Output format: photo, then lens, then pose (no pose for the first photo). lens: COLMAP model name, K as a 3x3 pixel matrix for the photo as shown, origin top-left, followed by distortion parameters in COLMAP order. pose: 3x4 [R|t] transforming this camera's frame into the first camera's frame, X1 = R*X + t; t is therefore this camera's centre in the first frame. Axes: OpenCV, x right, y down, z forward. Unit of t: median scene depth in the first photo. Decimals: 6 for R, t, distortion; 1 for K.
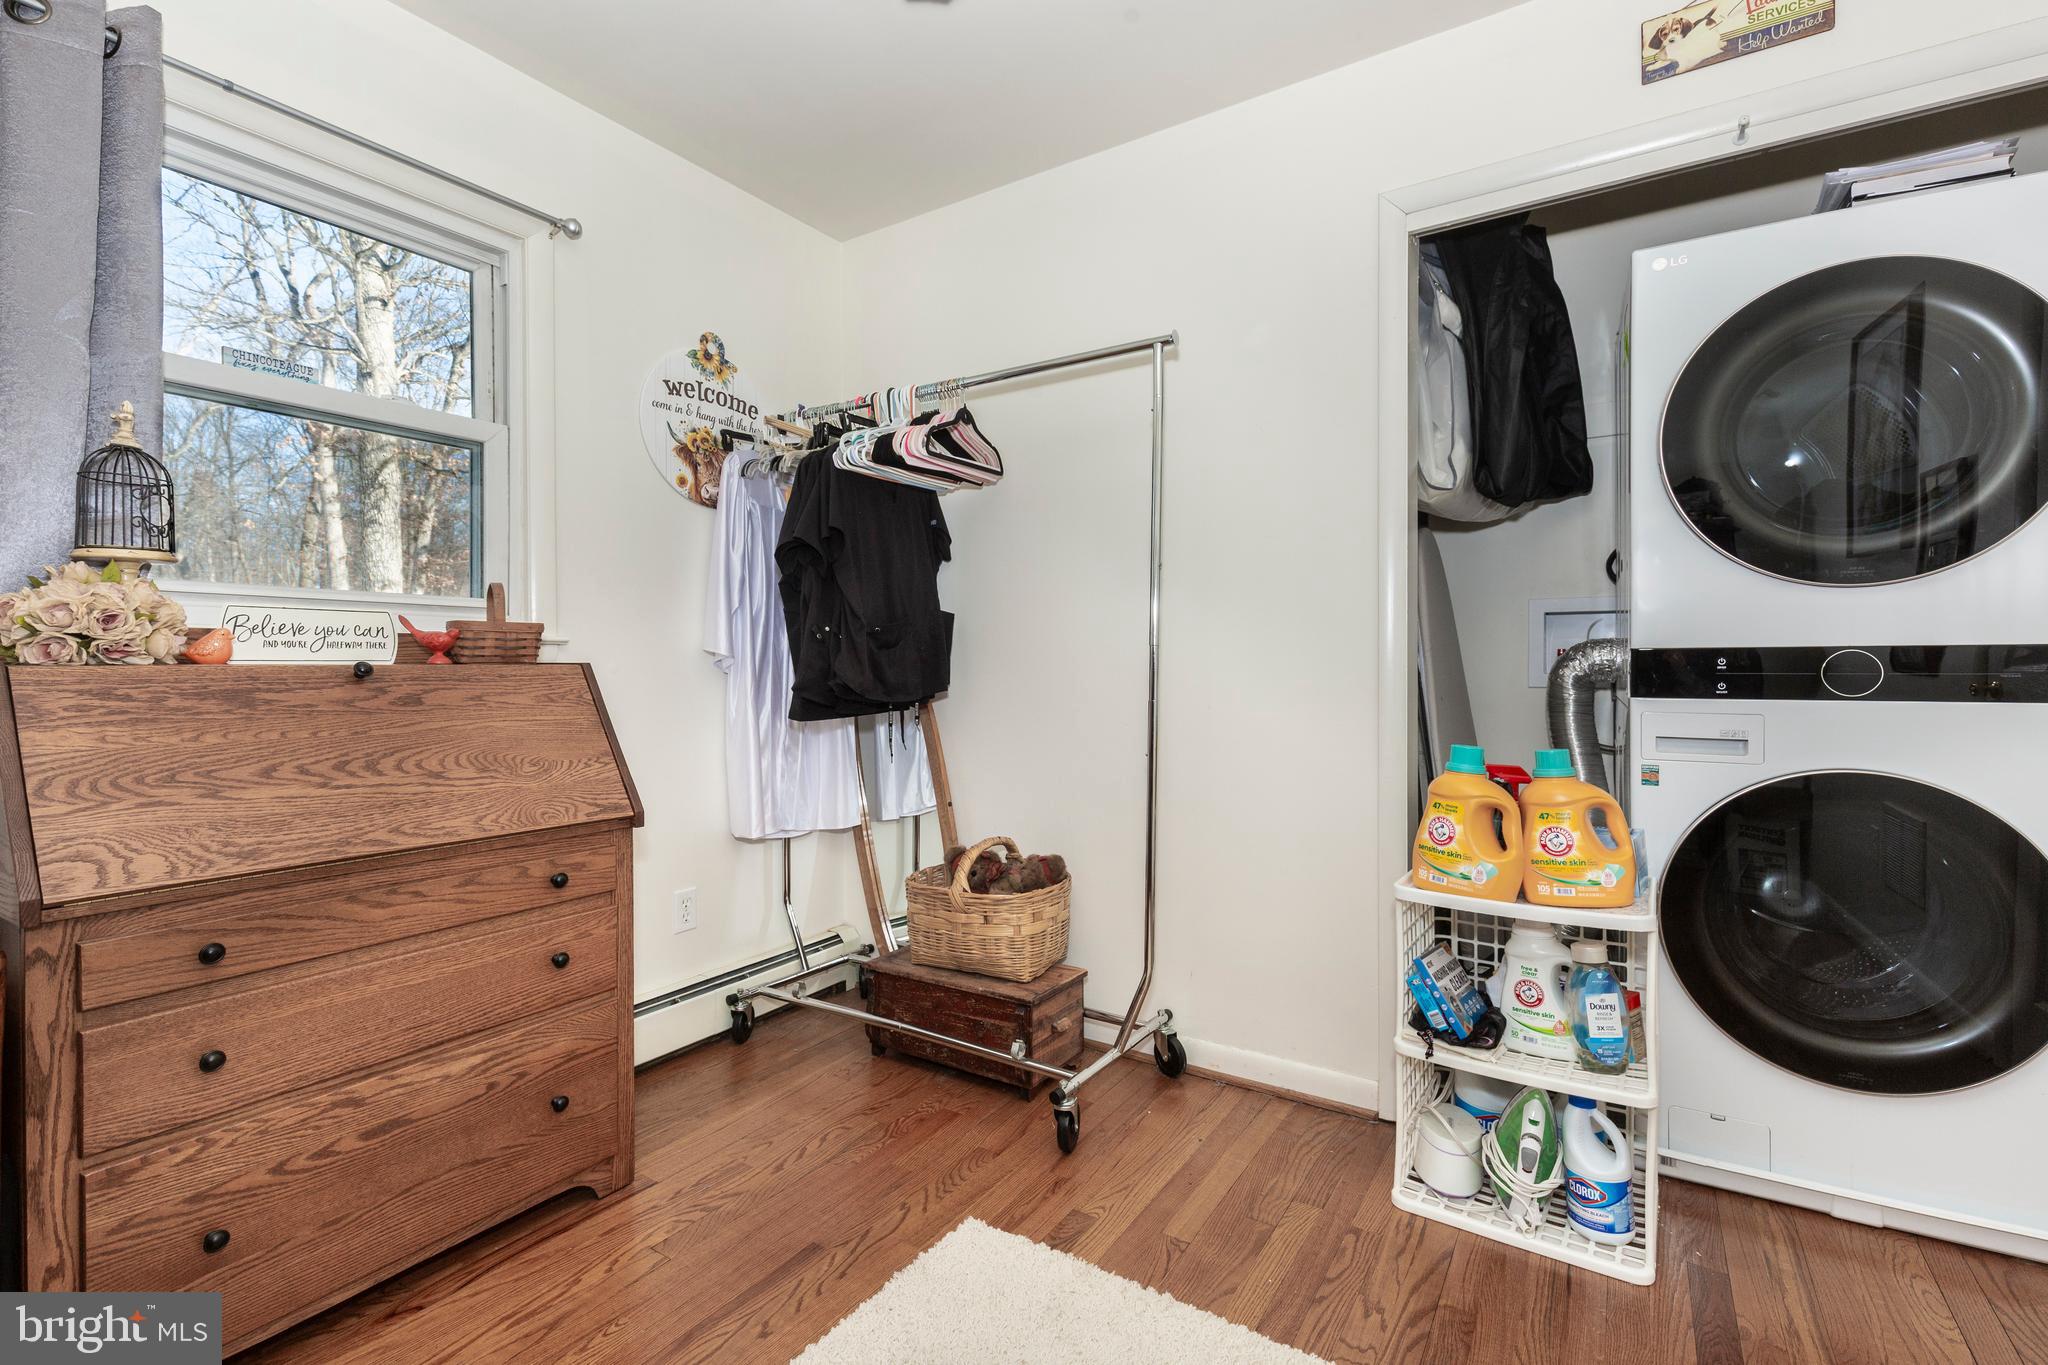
lens RADIAL K [[926.3, 0, 1021.6], [0, 926.3, 676.0], [0, 0, 1]] dist [0.002471, -0.001522]
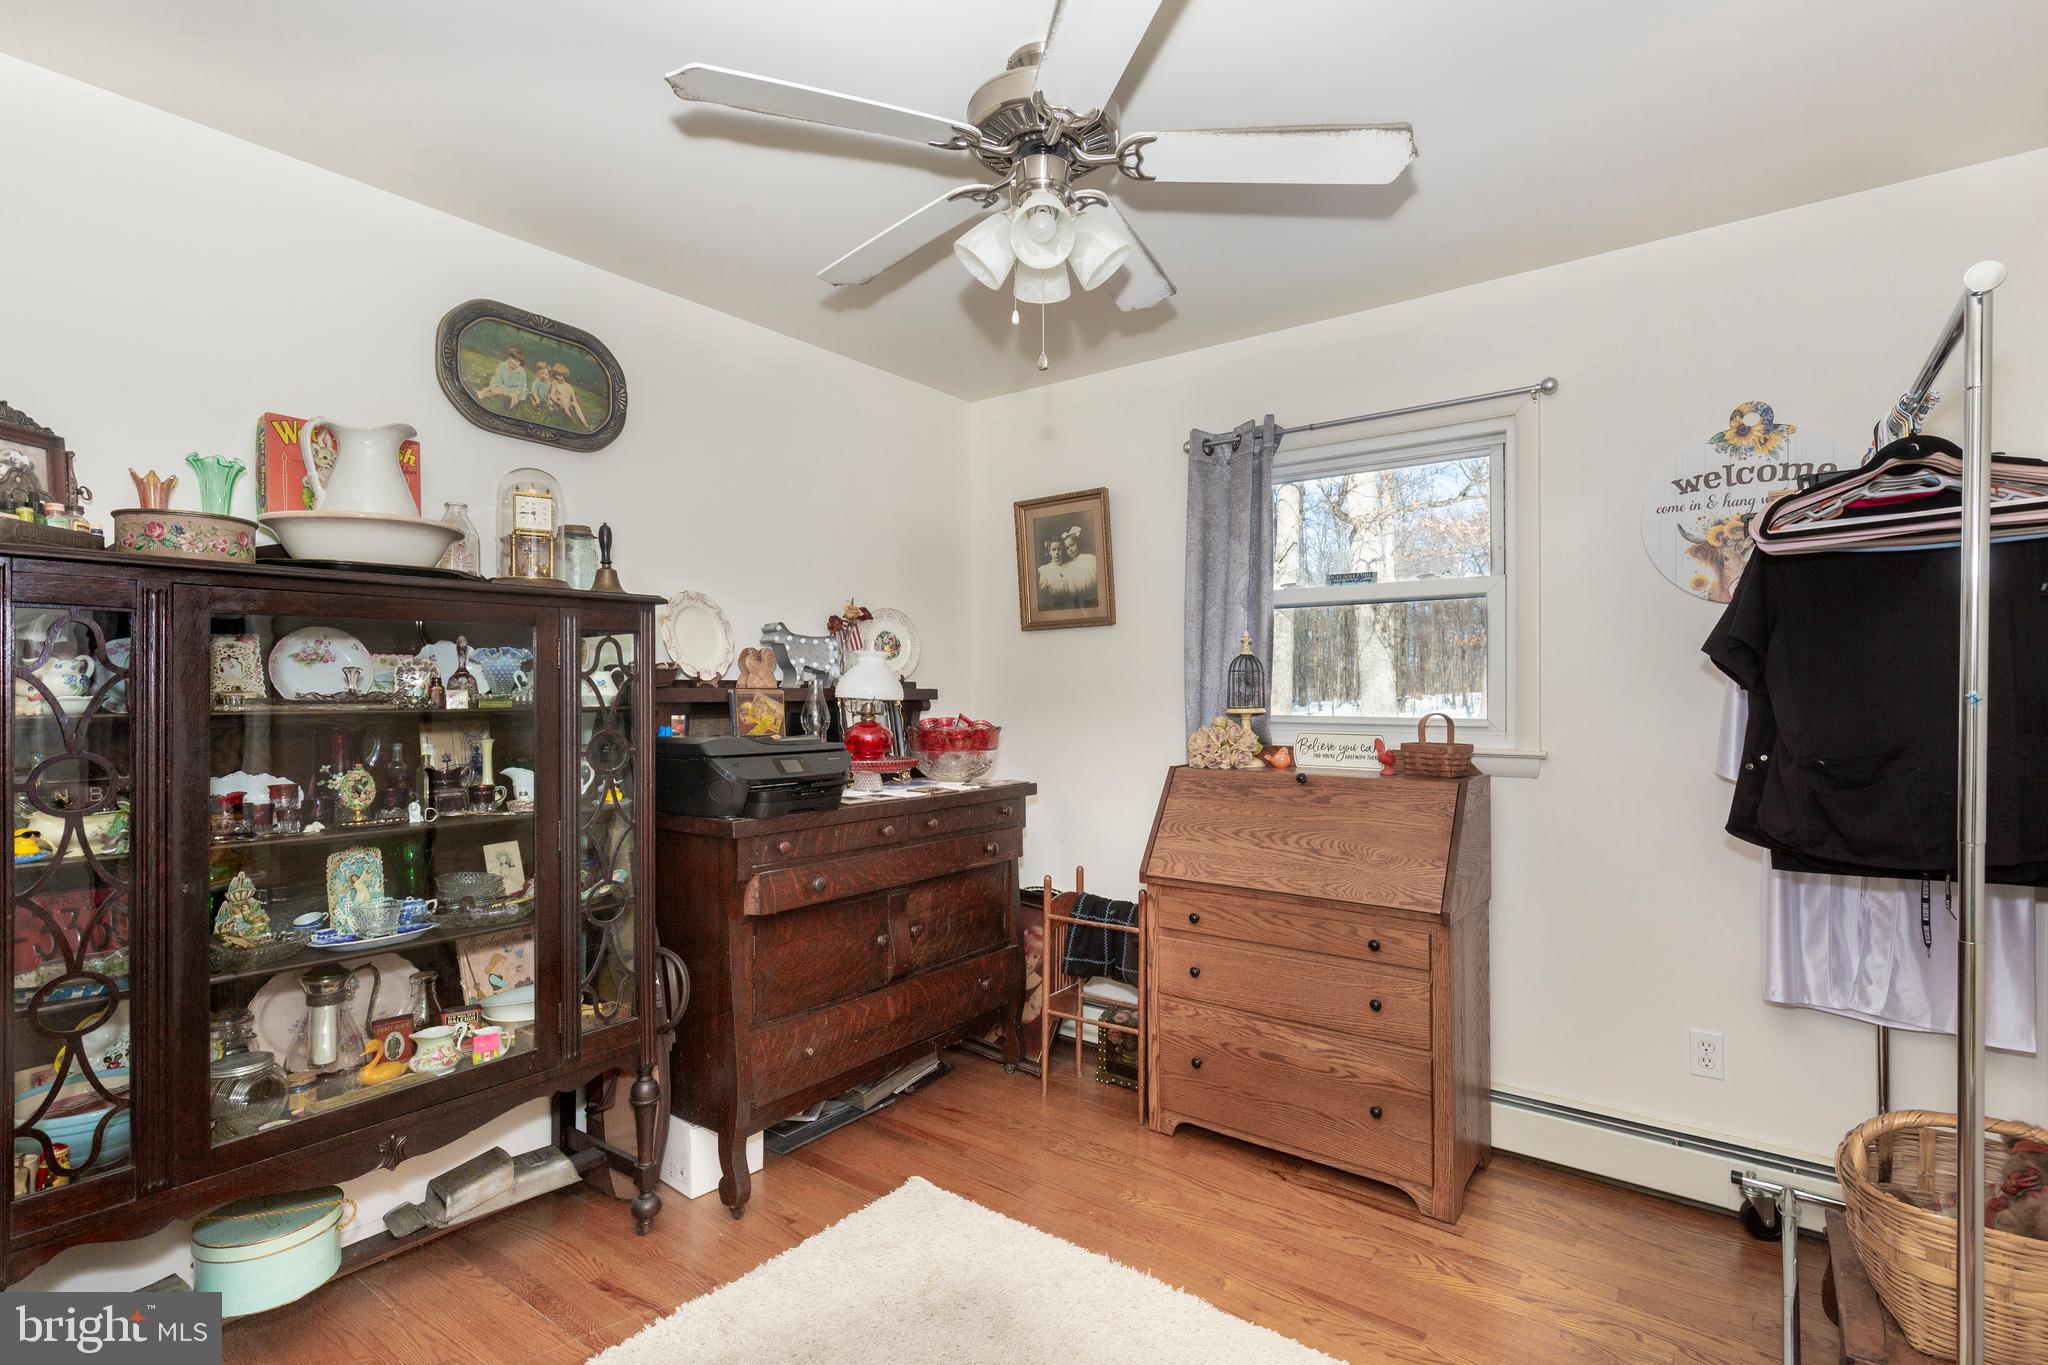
lens RADIAL K [[926.3, 0, 1022.9], [0, 926.3, 692.2], [0, 0, 1]] dist [0.002471, -0.001522]
pose [[-0.082345, -0.000669, -0.996604, 0.680176], [-0.006472, 0.999979, -0.000136, -0.110436], [0.996583, 0.006439, -0.082348, 0.462209]]
